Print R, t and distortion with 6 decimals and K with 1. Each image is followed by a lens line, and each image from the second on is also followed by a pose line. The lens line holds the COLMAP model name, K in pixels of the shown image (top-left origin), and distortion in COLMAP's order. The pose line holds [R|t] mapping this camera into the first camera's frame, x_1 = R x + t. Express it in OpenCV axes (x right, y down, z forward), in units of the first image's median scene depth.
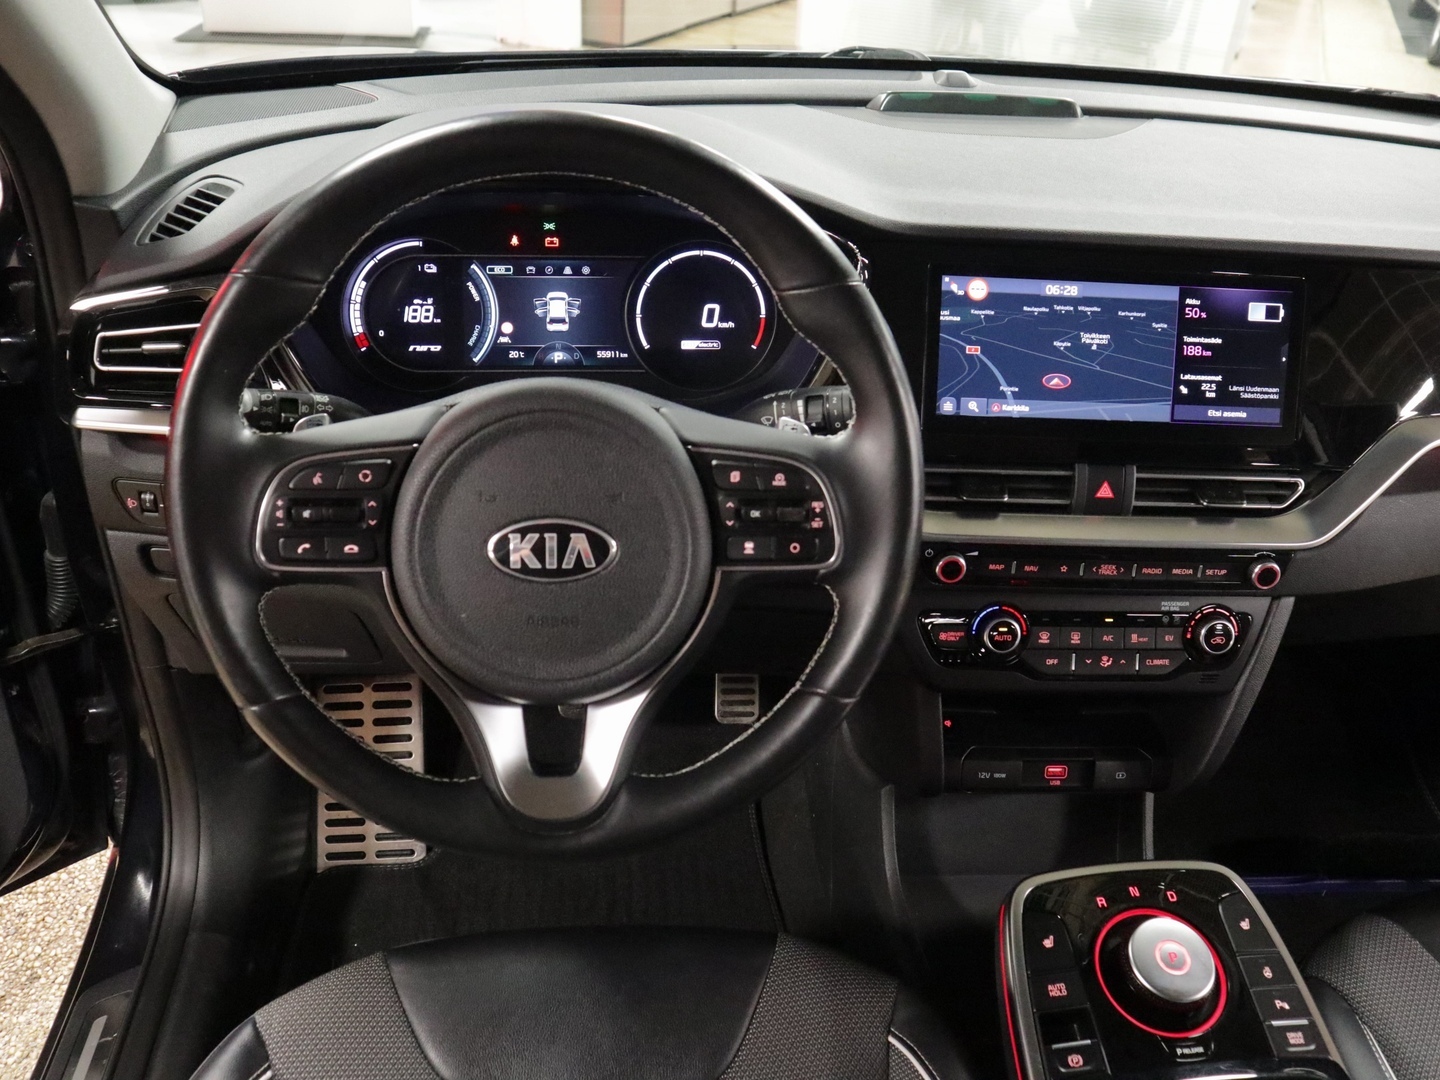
lens RADIAL K [[1114.8, 0, 710.7], [0, 1114.8, 532.0], [0, 0, 1]] dist [-0.095524, 0.031292]
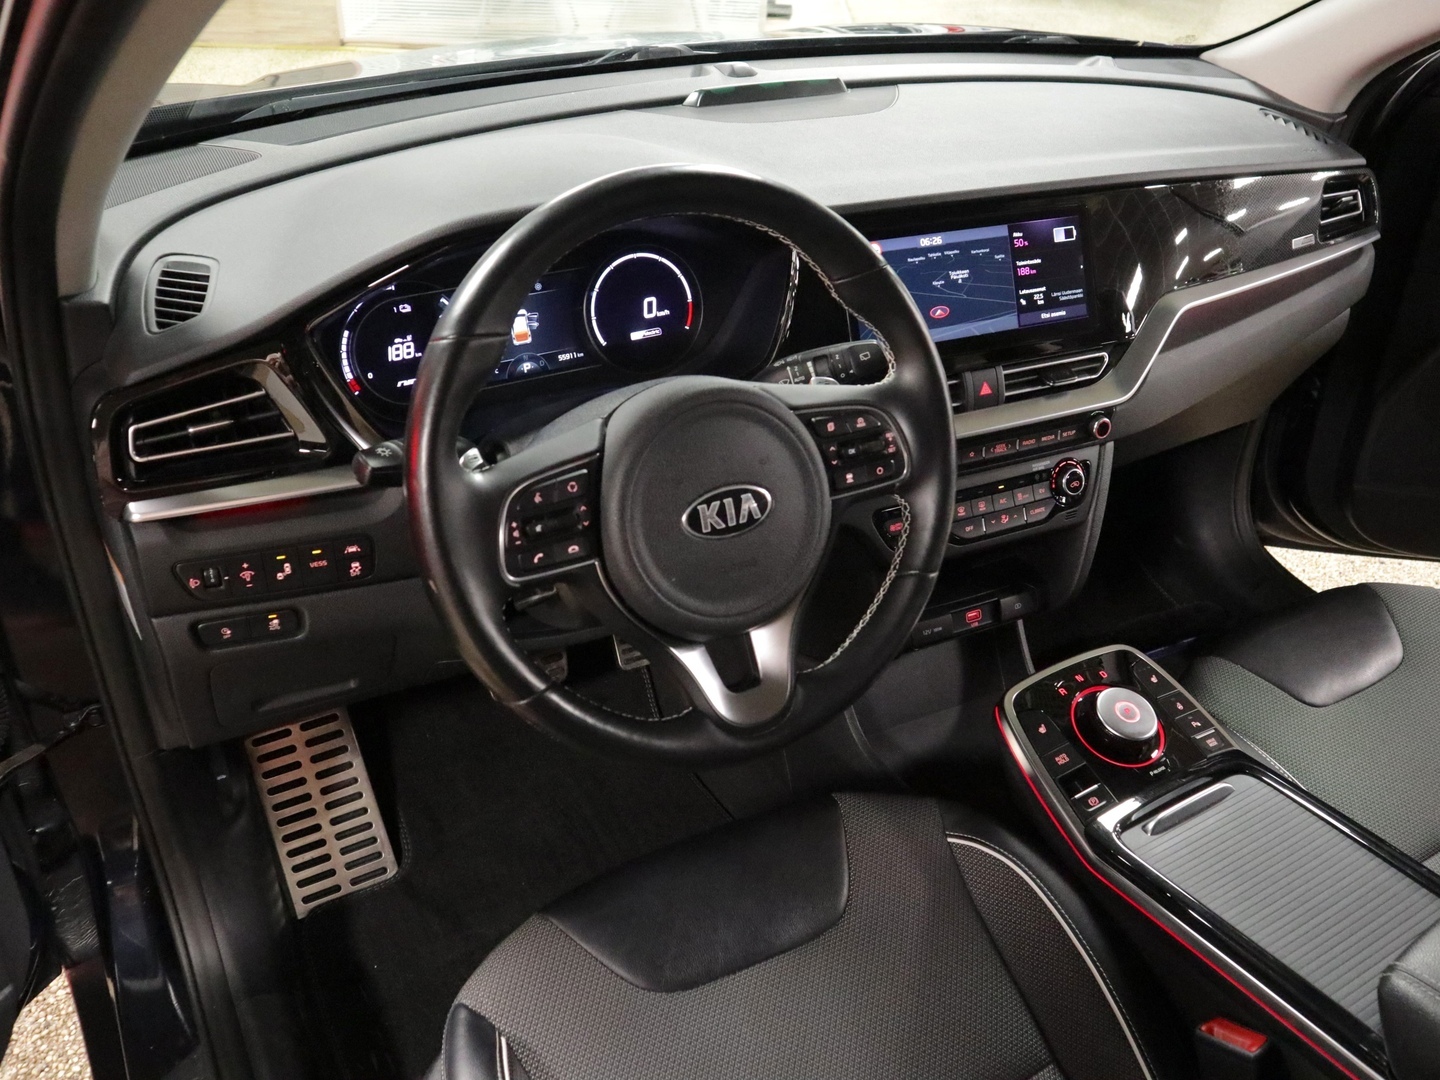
lens RADIAL K [[1114.8, 0, 728.7], [0, 1114.8, 531.5], [0, 0, 1]] dist [-0.095524, 0.031292]
pose [[0.918627, -0.232267, 0.319650, -0.360446], [0.220142, 0.972649, 0.074100, -0.036312], [-0.328118, 0.002299, 0.944634, -0.125594]]
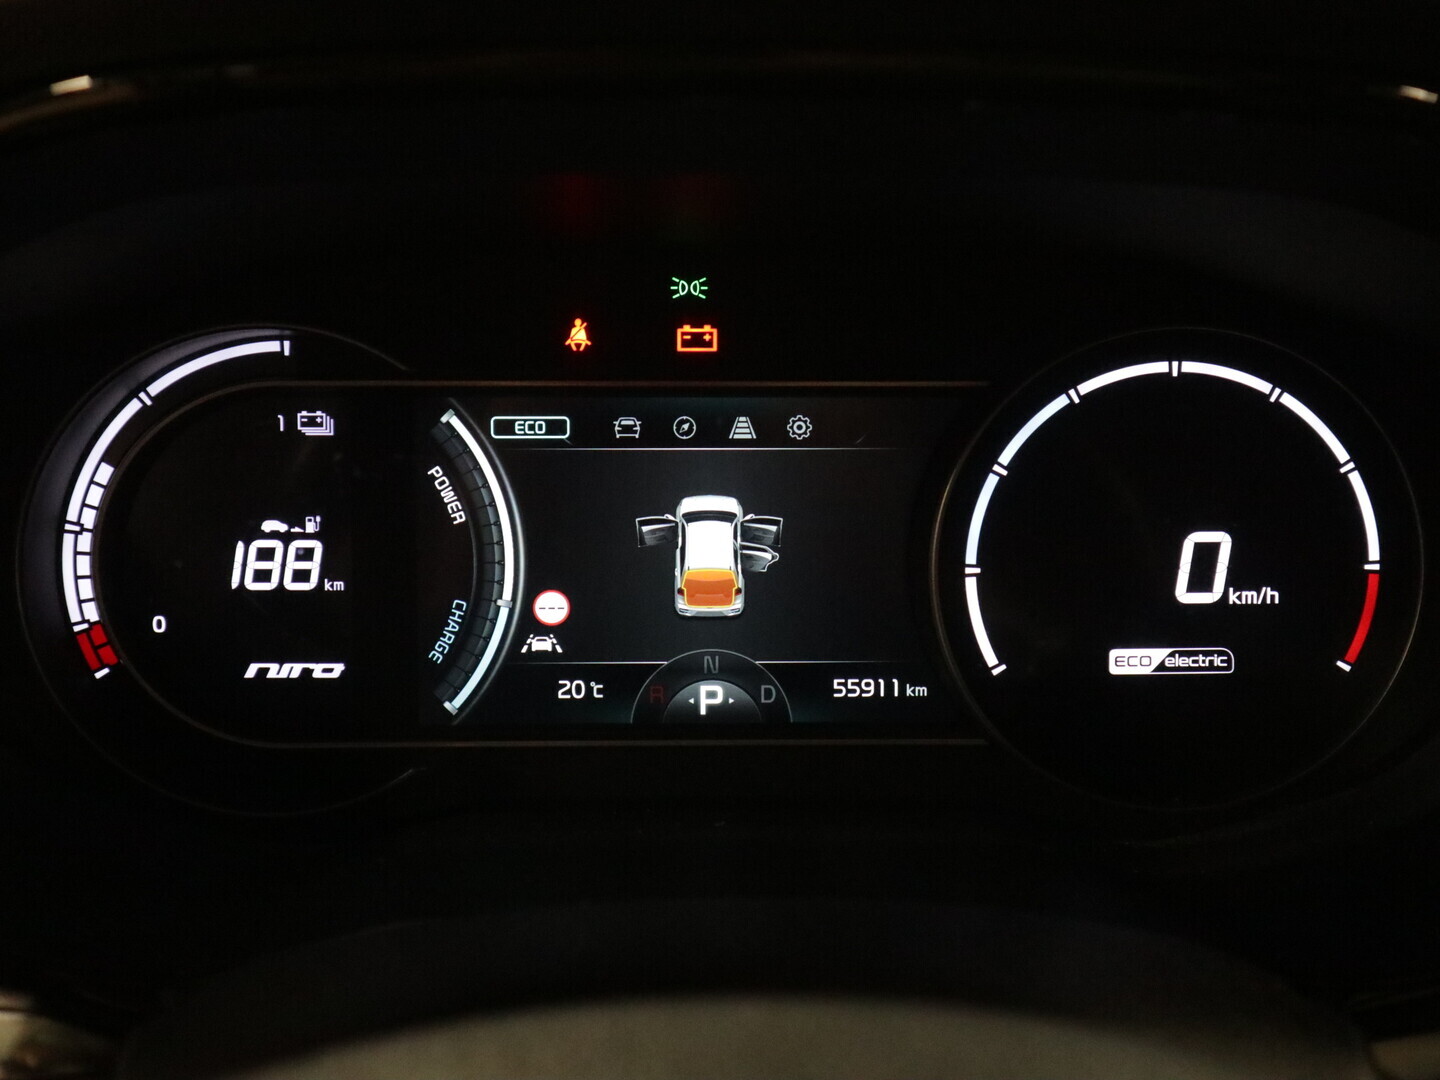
lens RADIAL K [[1779.1, 0, 717.9], [0, 1779.1, 541.8], [0, 0, 1]] dist [0.003320, 0.000000]
pose [[0.993965, -0.006899, -0.109477, -0.082485], [-0.012902, 0.983742, -0.179126, -0.115071], [0.108933, 0.179458, 0.977716, 0.516306]]
